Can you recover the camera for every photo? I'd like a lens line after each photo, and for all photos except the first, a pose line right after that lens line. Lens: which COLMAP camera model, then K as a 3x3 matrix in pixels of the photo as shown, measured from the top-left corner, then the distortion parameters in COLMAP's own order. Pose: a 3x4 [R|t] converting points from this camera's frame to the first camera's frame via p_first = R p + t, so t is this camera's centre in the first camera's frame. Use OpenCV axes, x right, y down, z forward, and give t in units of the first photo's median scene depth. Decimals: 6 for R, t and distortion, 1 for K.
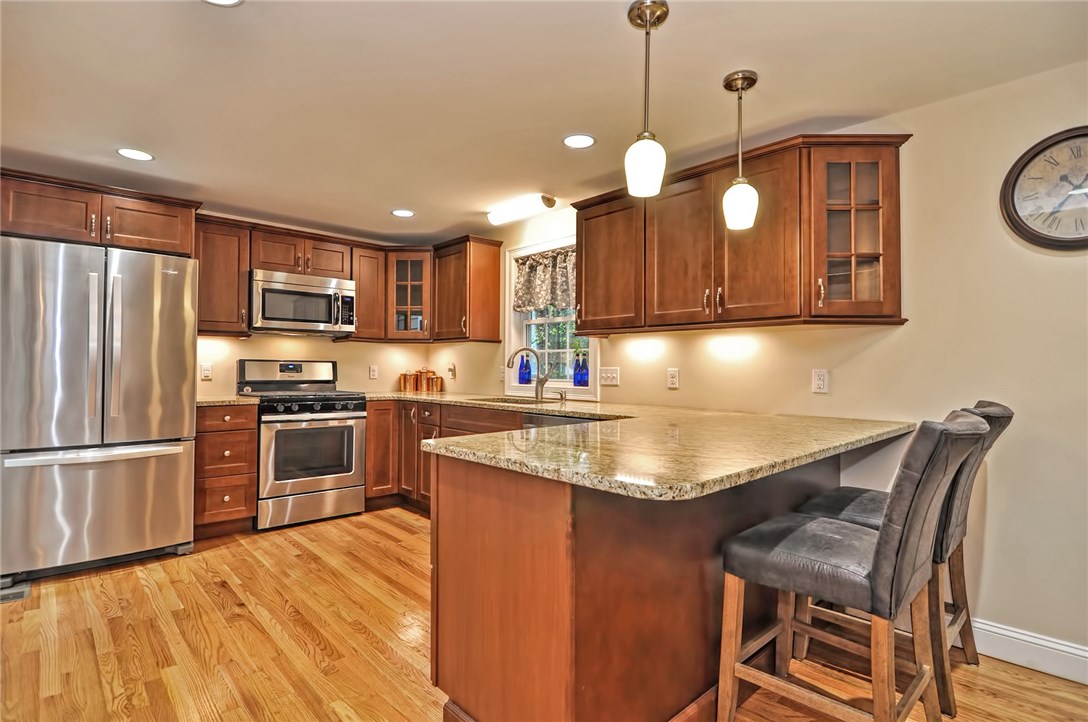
lens RADIAL K [[521.5, 0, 544.0], [0, 521.5, 361.0], [0, 0, 1]] dist [-0.002364, -0.011607]
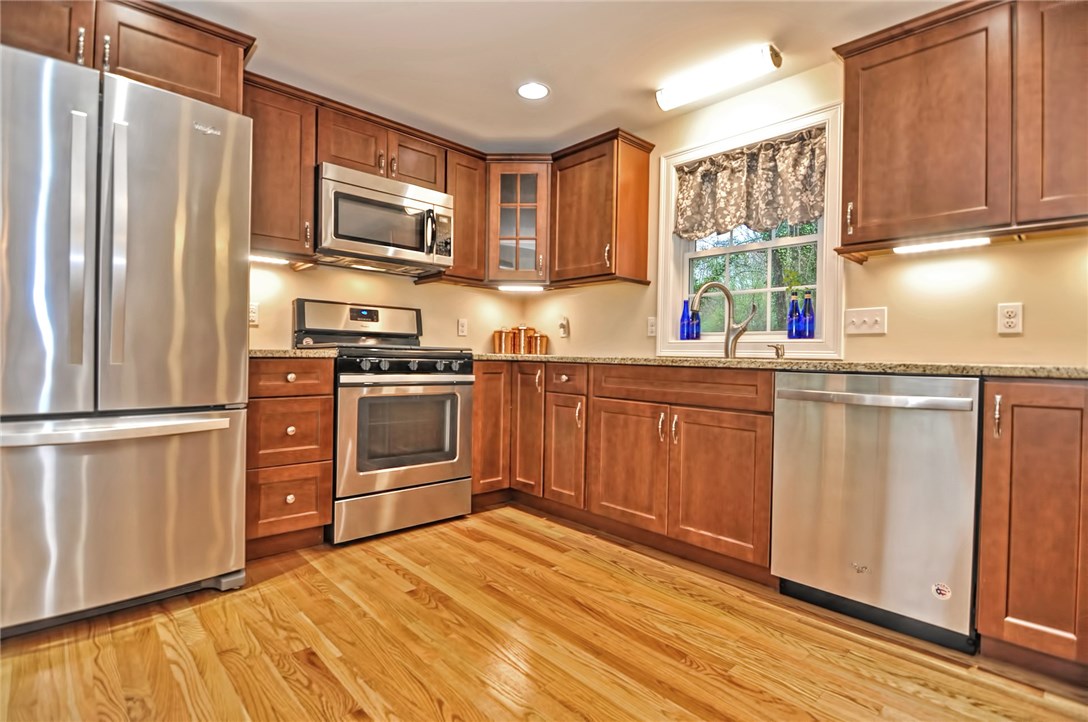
lens RADIAL K [[515.4, 0, 551.0], [0, 515.4, 359.0], [0, 0, 1]] dist [-0.002926, -0.010732]
pose [[0.999923, 0.011854, 0.003785, -0.257020], [-0.011948, 0.999595, 0.025833, 0.060159], [-0.003478, -0.025876, 0.999659, 0.317353]]
